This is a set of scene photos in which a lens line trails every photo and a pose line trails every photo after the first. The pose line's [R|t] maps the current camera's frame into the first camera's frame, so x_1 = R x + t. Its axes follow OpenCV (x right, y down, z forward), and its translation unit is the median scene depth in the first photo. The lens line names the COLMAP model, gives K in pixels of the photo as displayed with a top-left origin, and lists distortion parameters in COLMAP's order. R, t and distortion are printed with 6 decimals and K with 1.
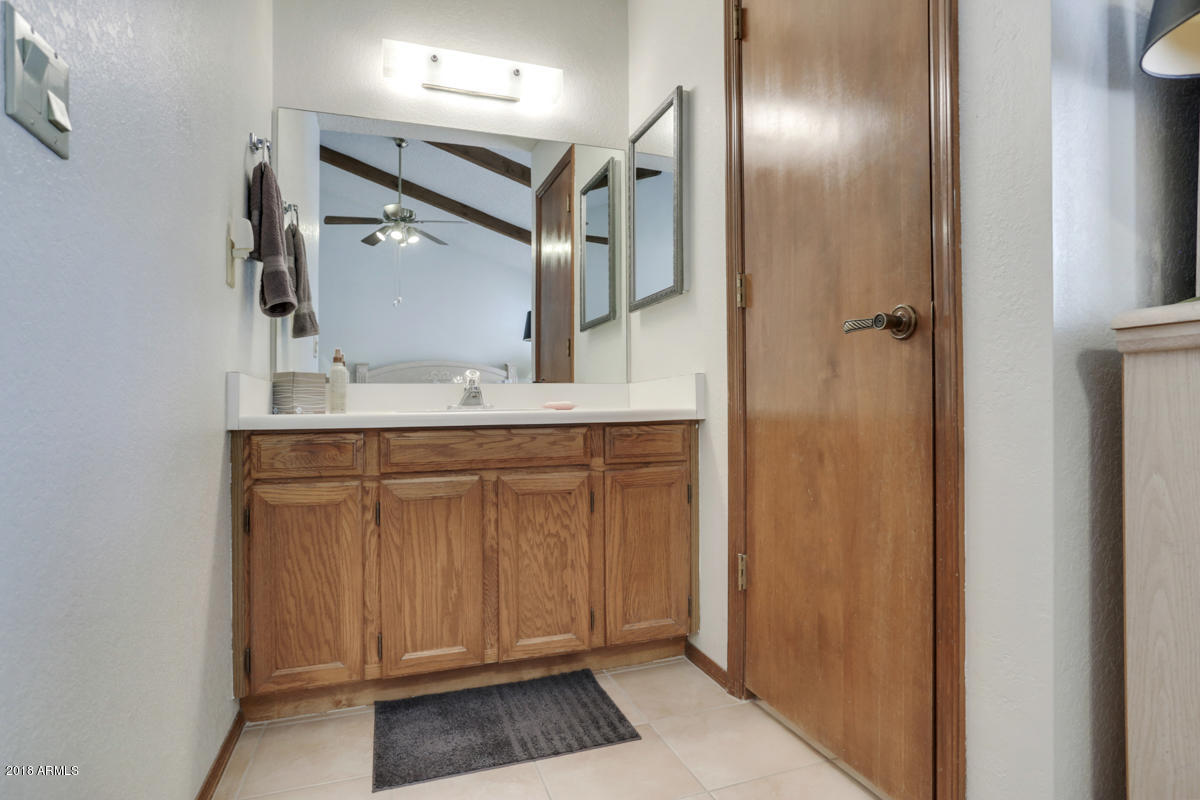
lens RADIAL K [[612.1, 0, 605.6], [0, 612.1, 397.6], [0, 0, 1]] dist [-0.074876, 0.042428]
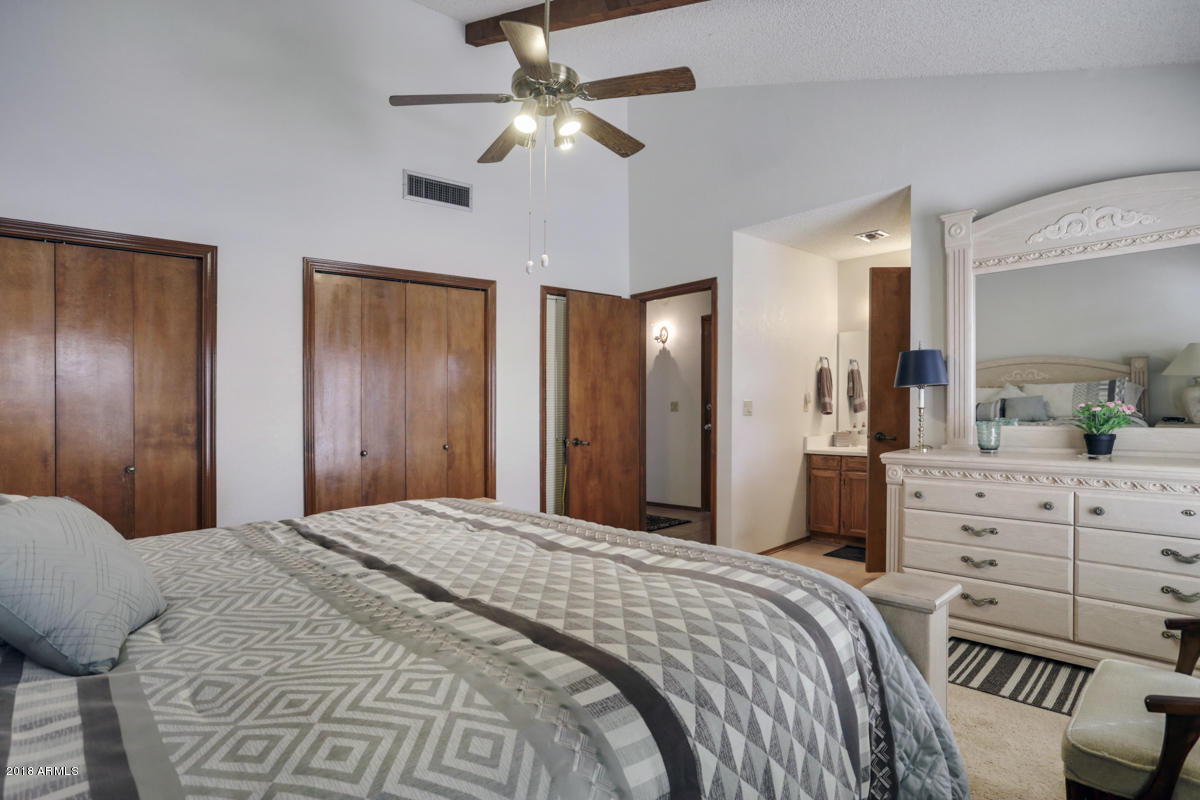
lens RADIAL K [[612.1, 0, 605.6], [0, 612.1, 397.6], [0, 0, 1]] dist [-0.074876, 0.042428]
pose [[0.414811, 0.001830, -0.909906, 1.919583], [0.010317, 0.999924, 0.006715, -0.277178], [0.909849, -0.012173, 0.414761, -1.394339]]
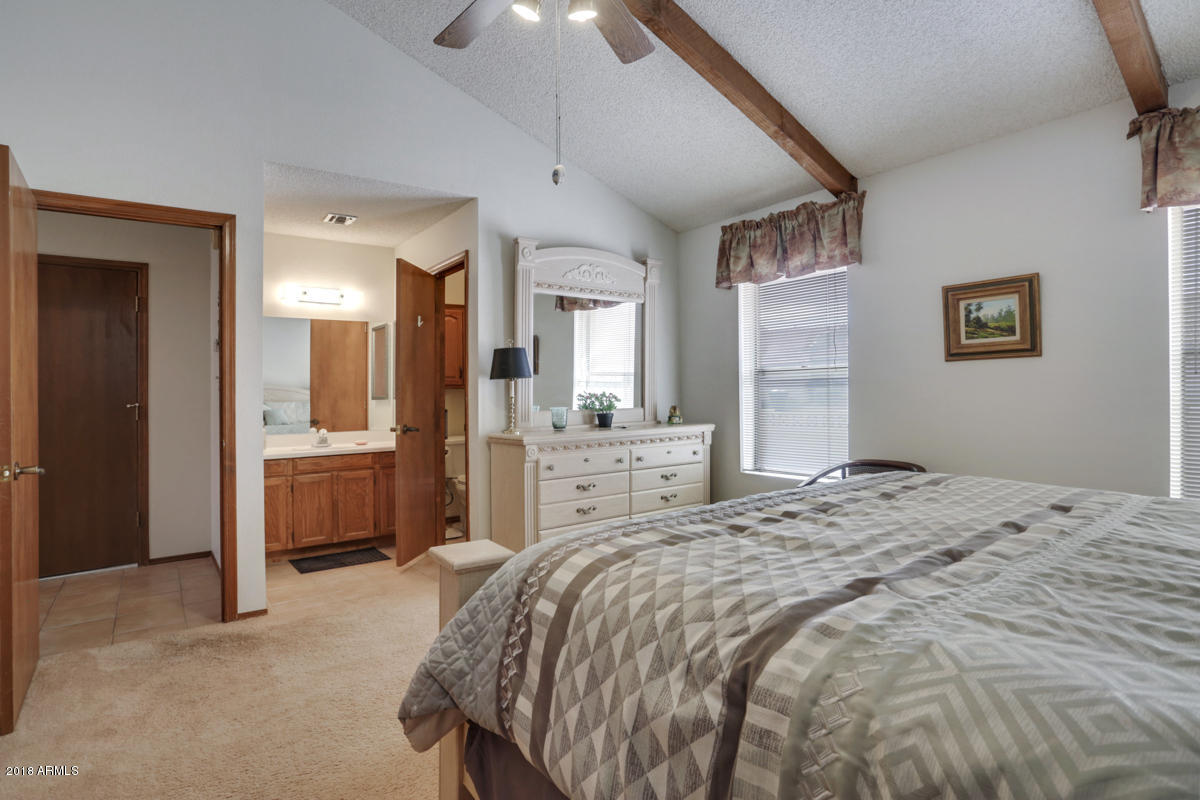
lens RADIAL K [[612.1, 0, 605.6], [0, 612.1, 397.6], [0, 0, 1]] dist [-0.074876, 0.042428]
pose [[0.951871, -0.004185, 0.306471, 0.141487], [0.001607, 0.999961, 0.008664, -0.236499], [-0.306496, -0.007754, 0.951840, -1.983881]]
